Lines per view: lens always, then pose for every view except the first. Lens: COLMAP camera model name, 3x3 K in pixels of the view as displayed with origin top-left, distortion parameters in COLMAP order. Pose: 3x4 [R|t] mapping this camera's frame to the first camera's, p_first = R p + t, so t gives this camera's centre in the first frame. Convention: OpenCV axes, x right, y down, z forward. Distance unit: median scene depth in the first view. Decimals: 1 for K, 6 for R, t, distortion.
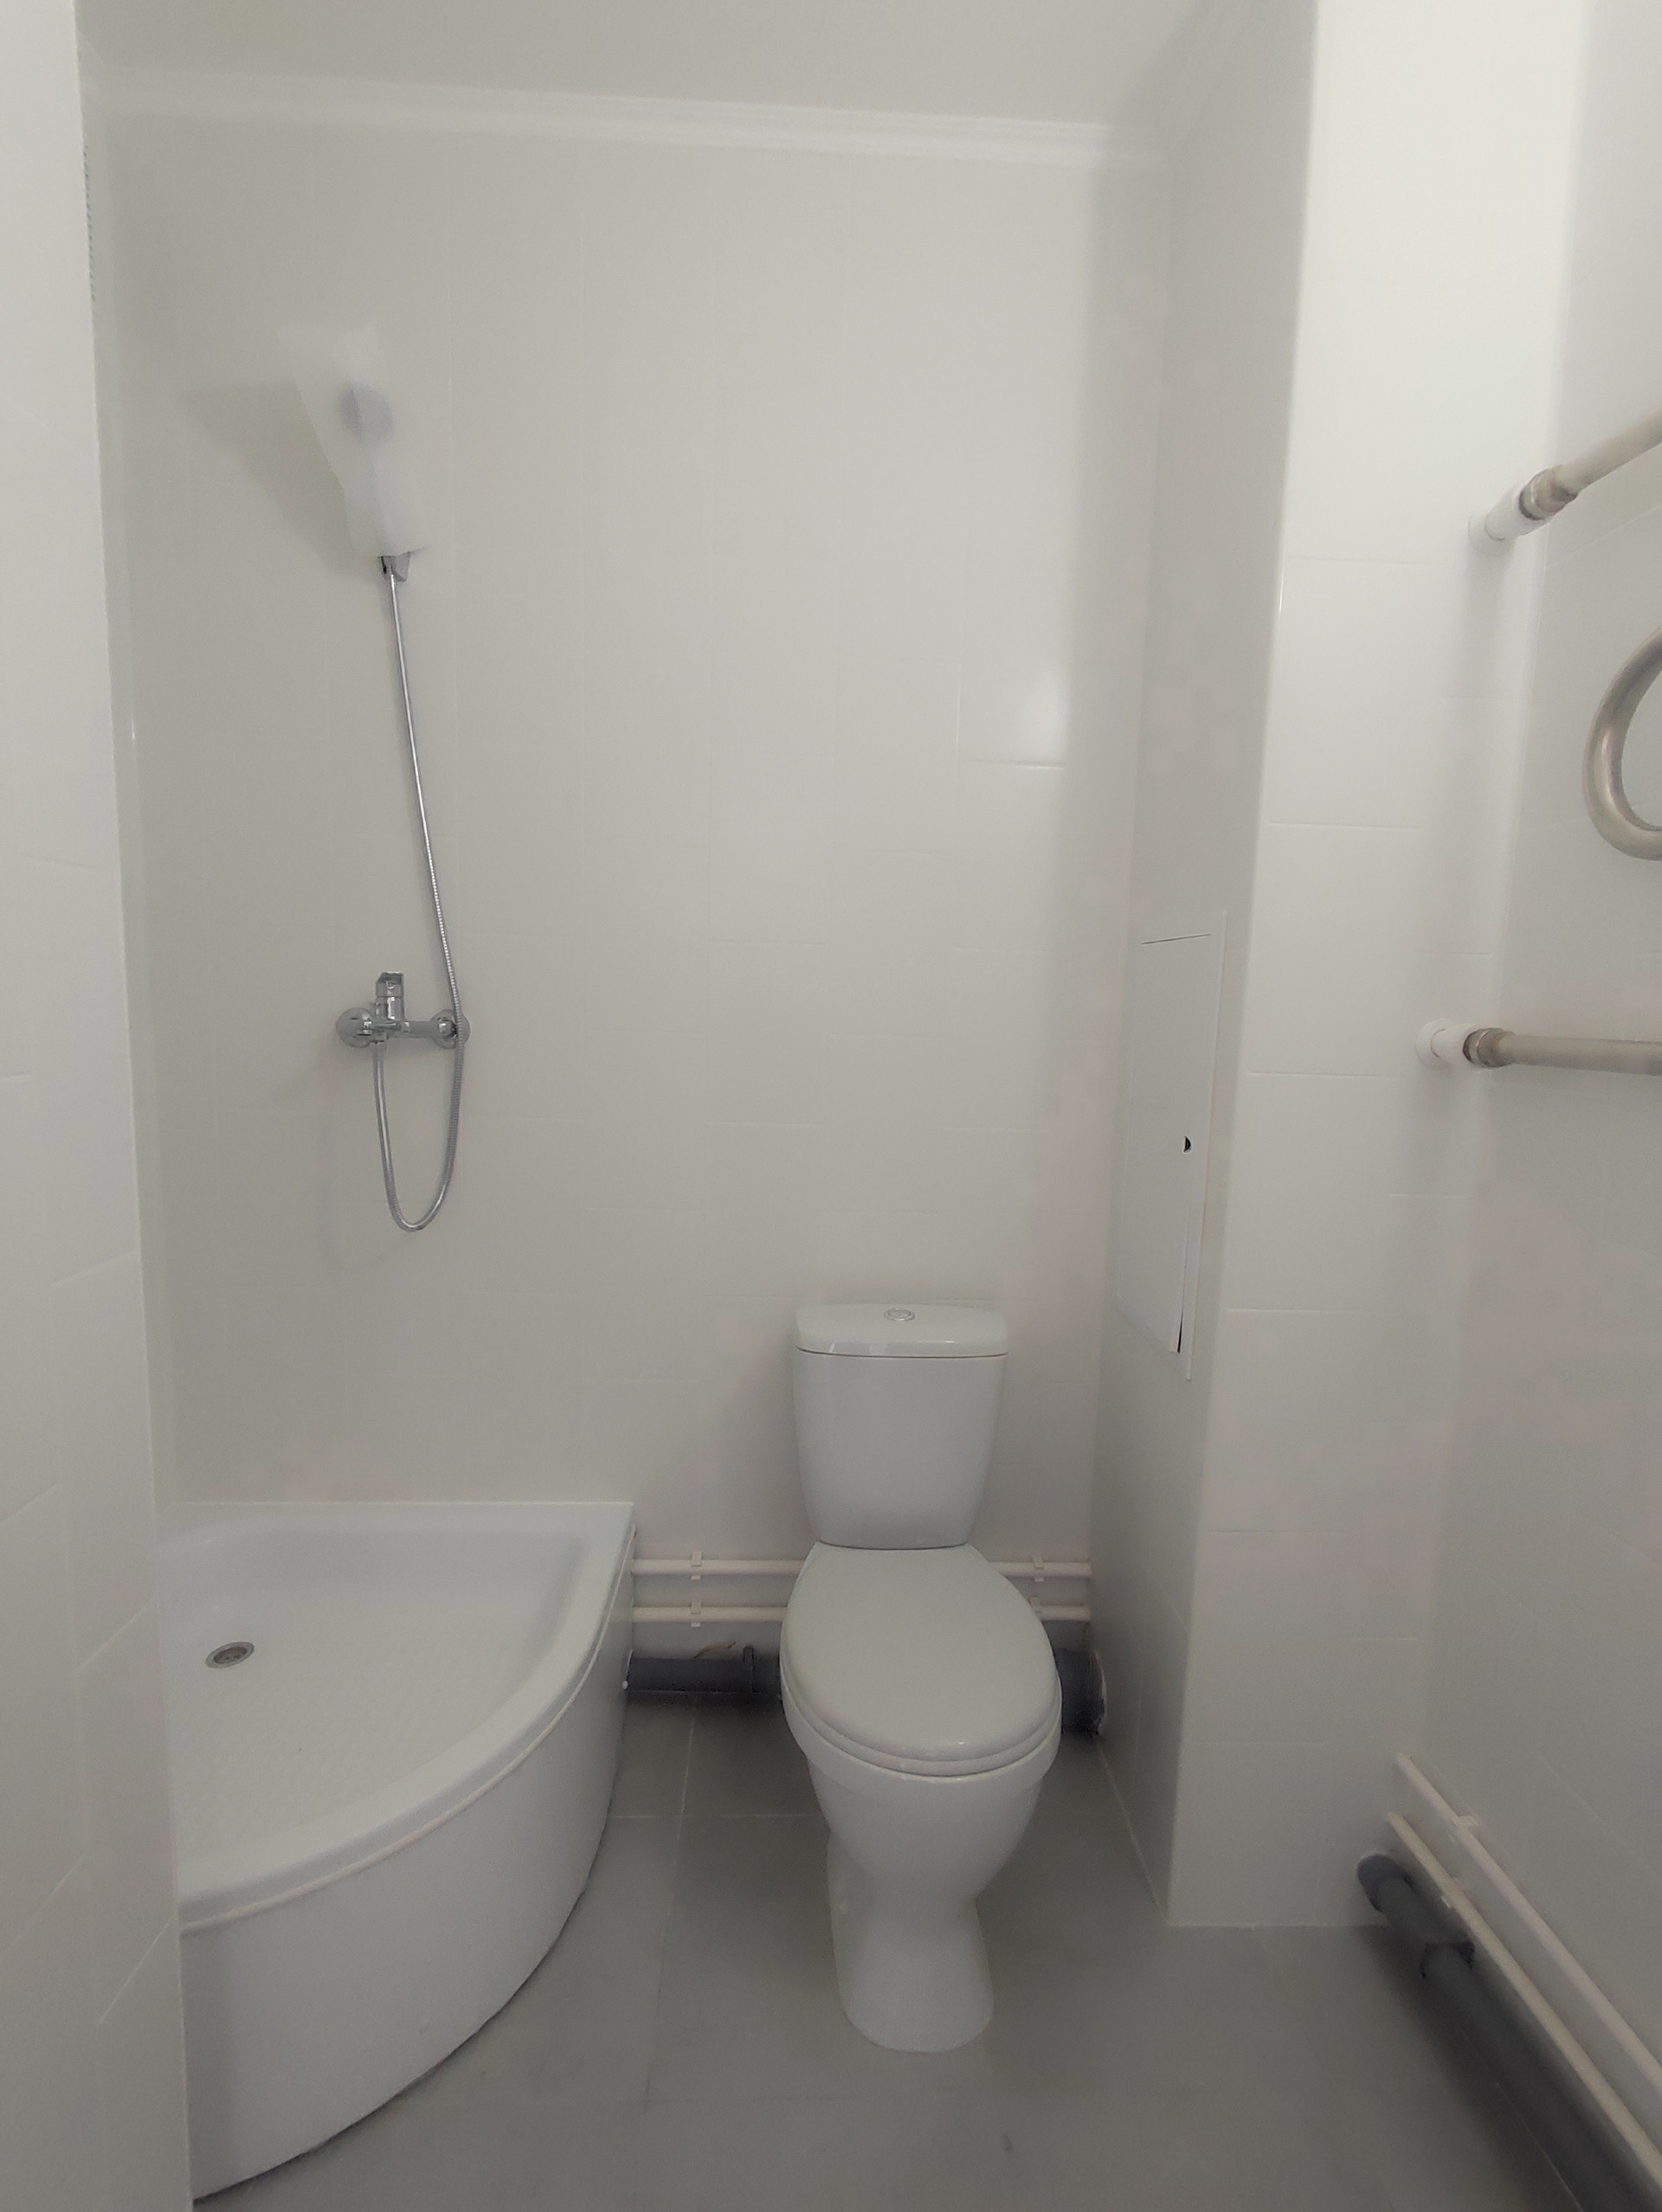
lens RADIAL K [[987.3, 0, 828.8], [0, 987.3, 1107.1], [0, 0, 1]] dist [0.001884, 0.000730]
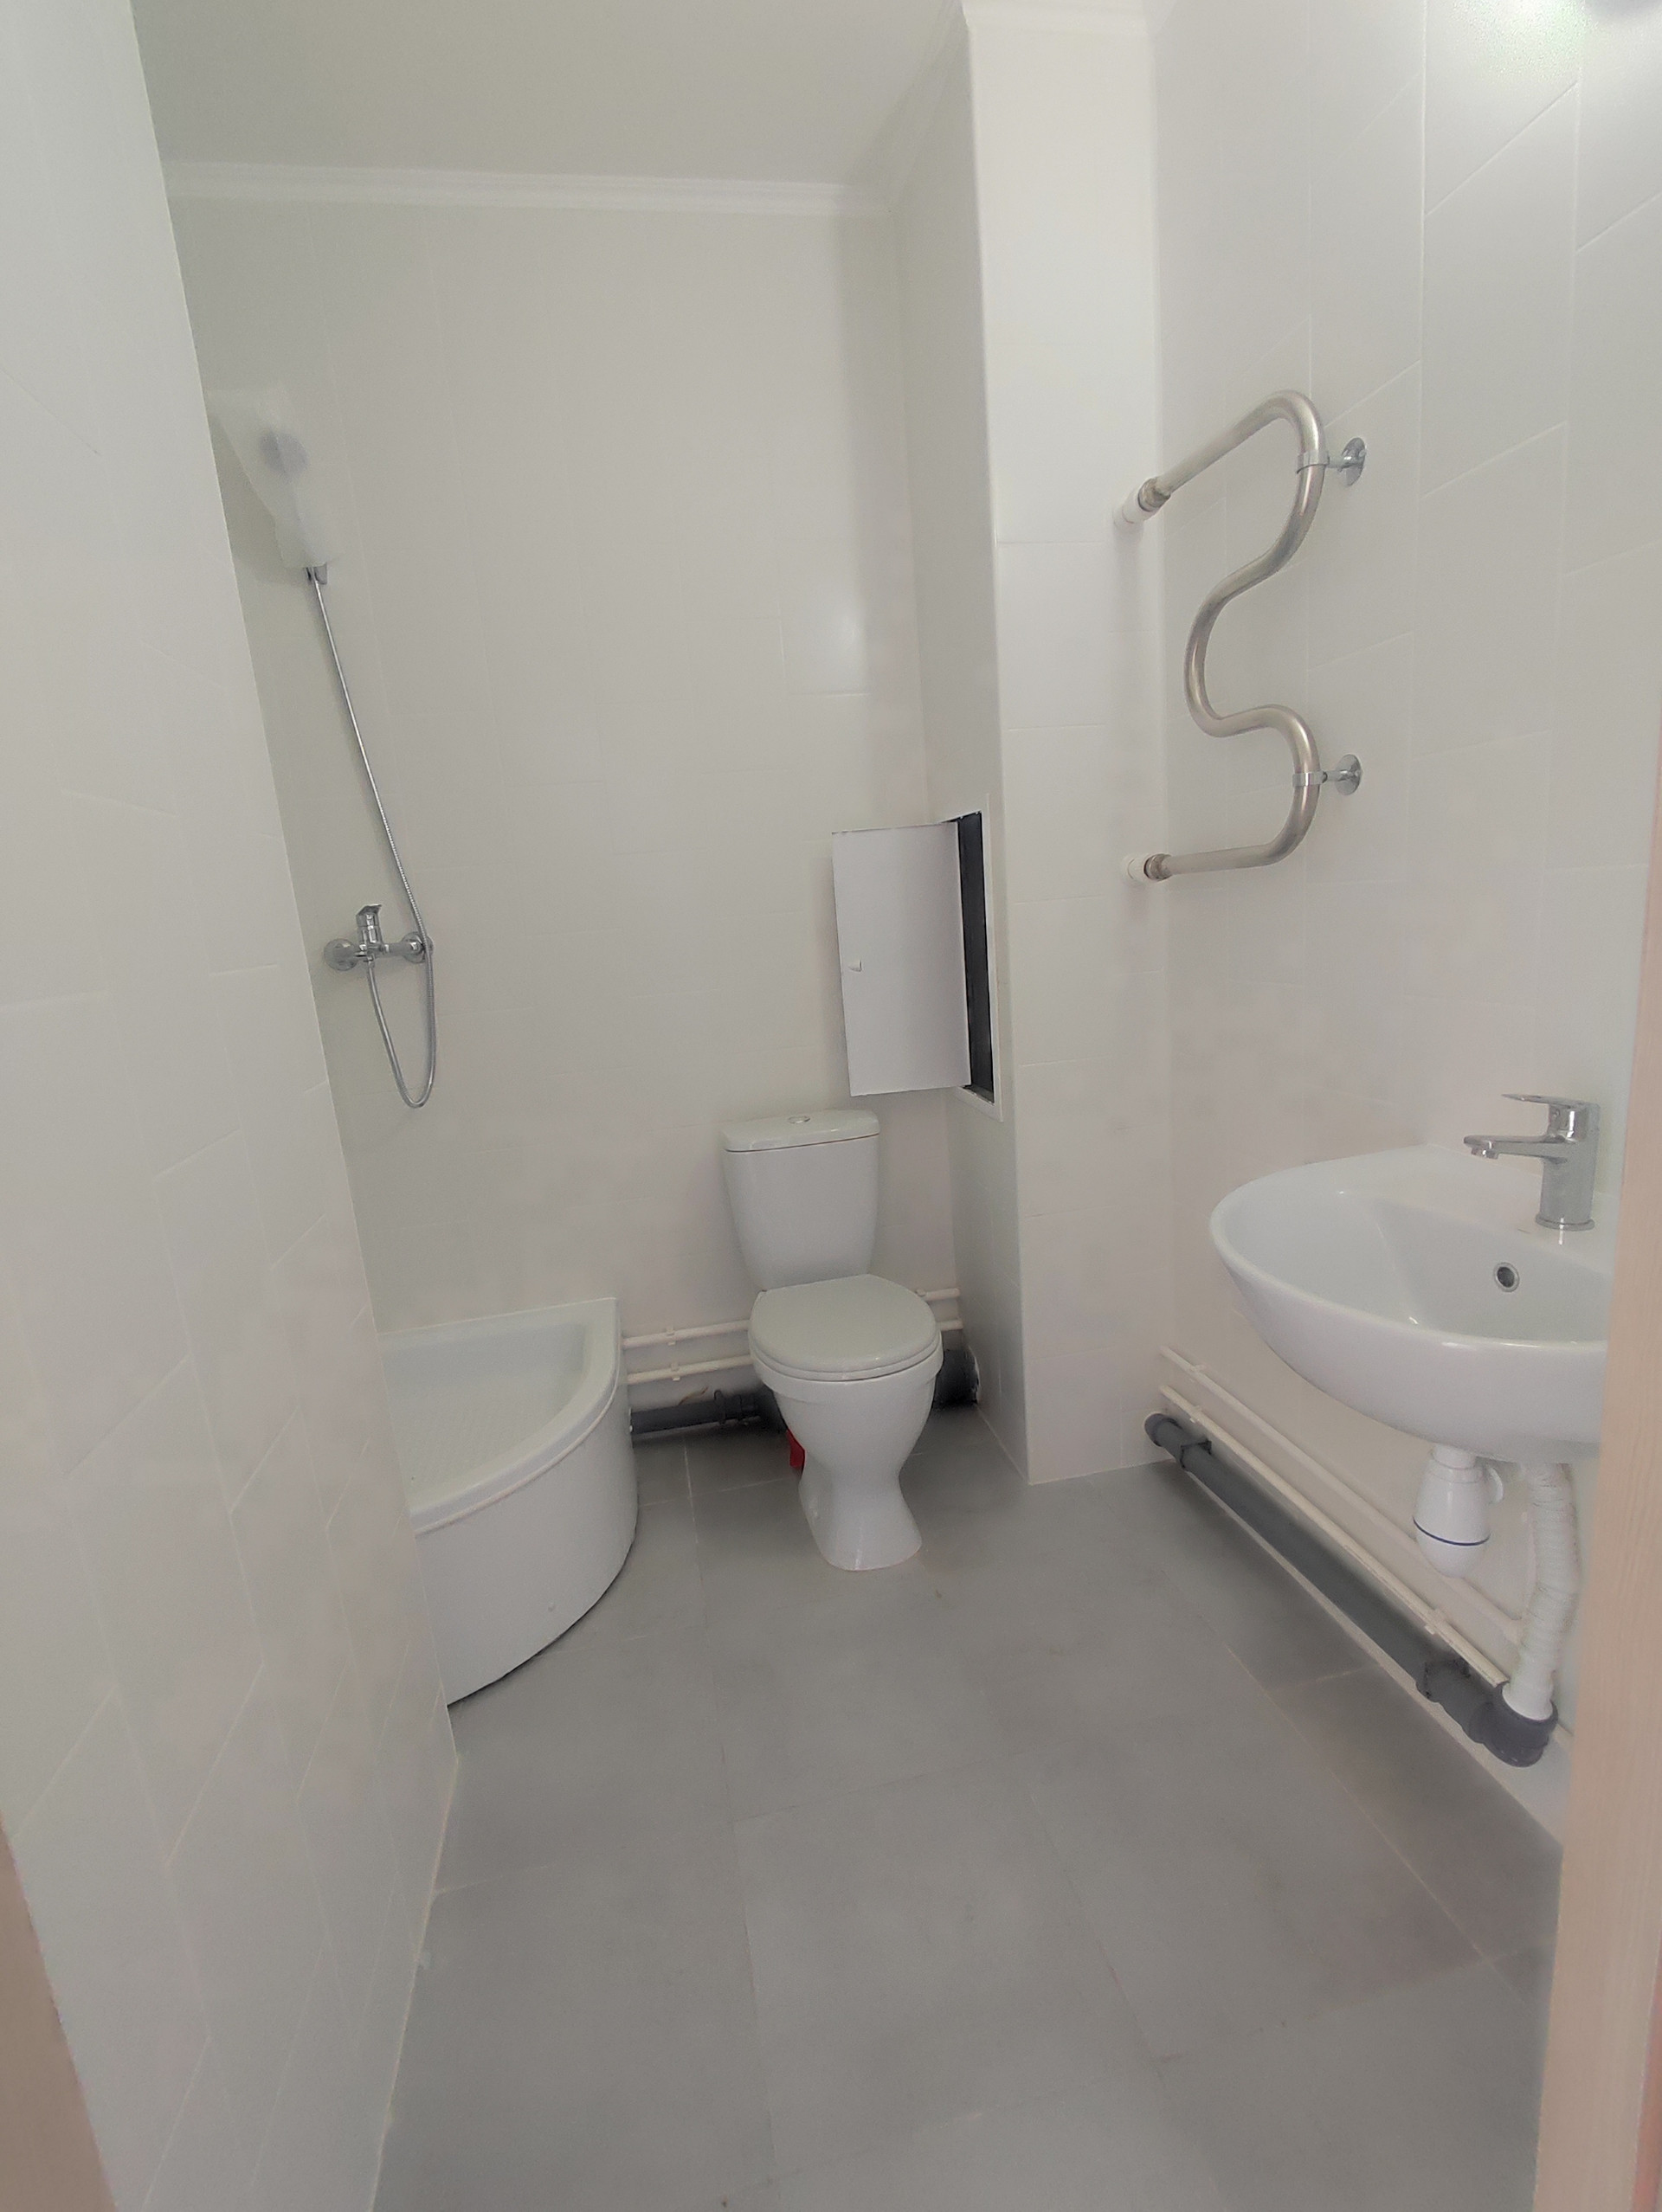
lens RADIAL K [[987.3, 0, 828.6], [0, 987.3, 1101.8], [0, 0, 1]] dist [0.001884, 0.000730]
pose [[0.981106, -0.138103, 0.135495, -0.077089], [0.126992, 0.988036, 0.087514, 0.082928], [-0.145960, -0.068653, 0.986906, -0.382621]]
